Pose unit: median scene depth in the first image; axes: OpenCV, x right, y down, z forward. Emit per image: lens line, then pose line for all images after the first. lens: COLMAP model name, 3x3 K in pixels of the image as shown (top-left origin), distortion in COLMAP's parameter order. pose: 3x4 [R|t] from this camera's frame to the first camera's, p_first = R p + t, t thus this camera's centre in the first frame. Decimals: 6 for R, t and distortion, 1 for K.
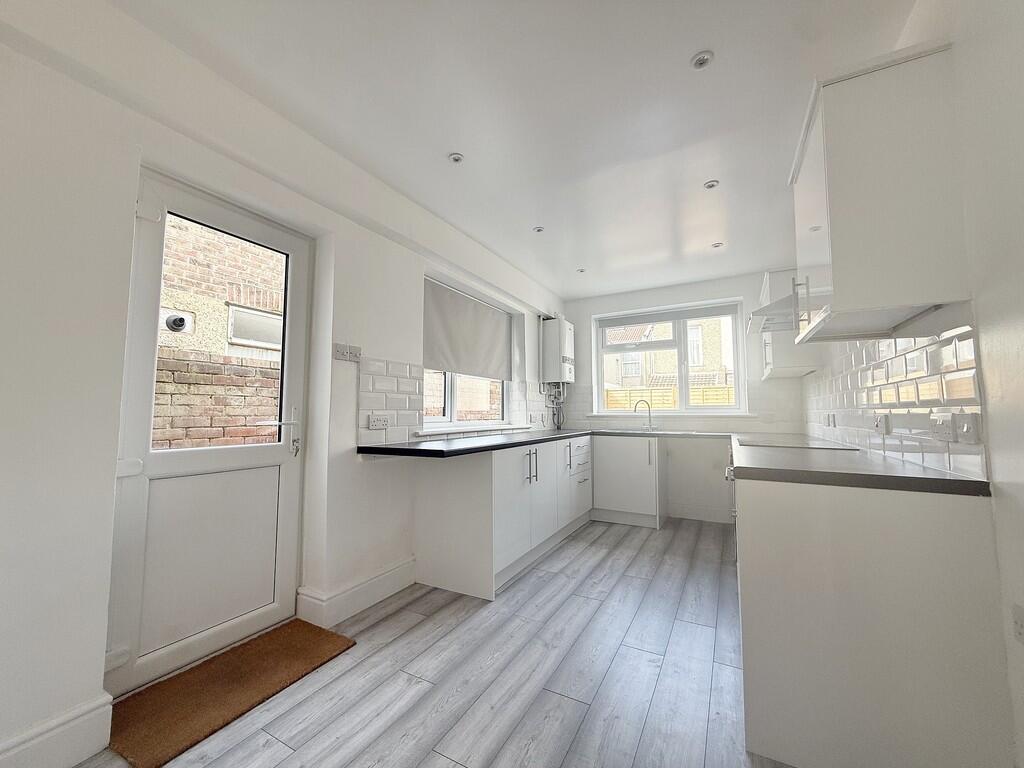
lens RADIAL K [[405.8, 0, 511.0], [0, 405.8, 384.1], [0, 0, 1]] dist [-0.000672, 0.000176]
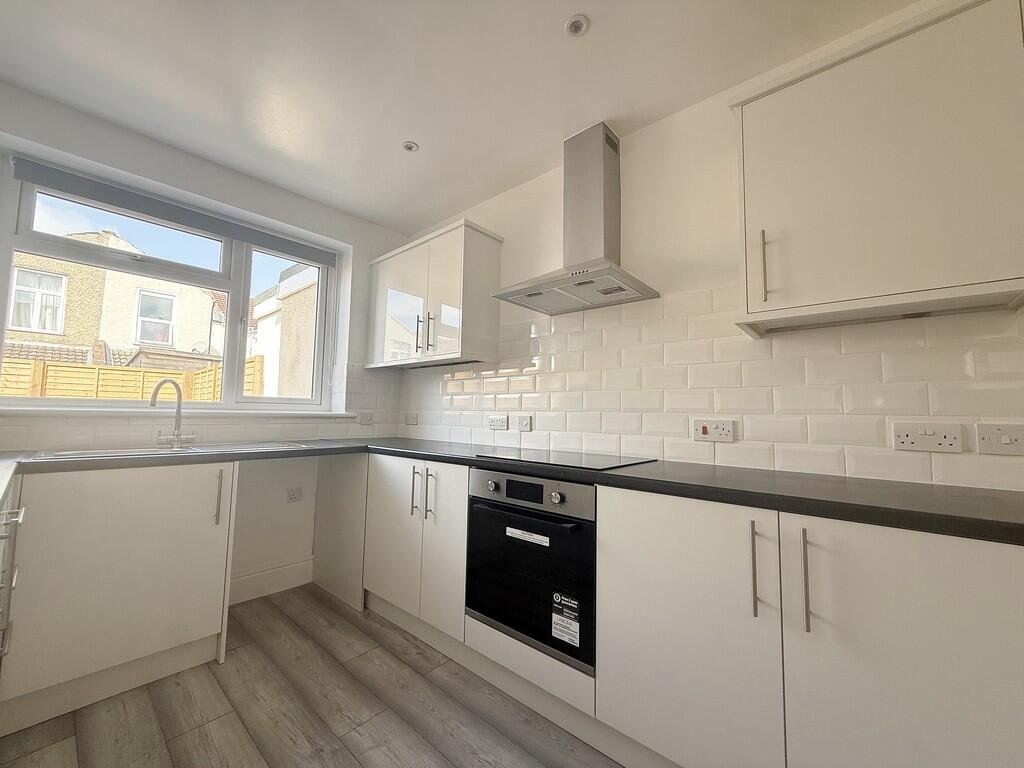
lens RADIAL K [[405.8, 0, 512.8], [0, 405.8, 383.7], [0, 0, 1]] dist [-0.000672, 0.000176]
pose [[0.216417, 0.079904, 0.973026, -0.037316], [-0.089405, 0.994079, -0.061748, 0.041944], [-0.972199, -0.073630, 0.222279, 0.590227]]
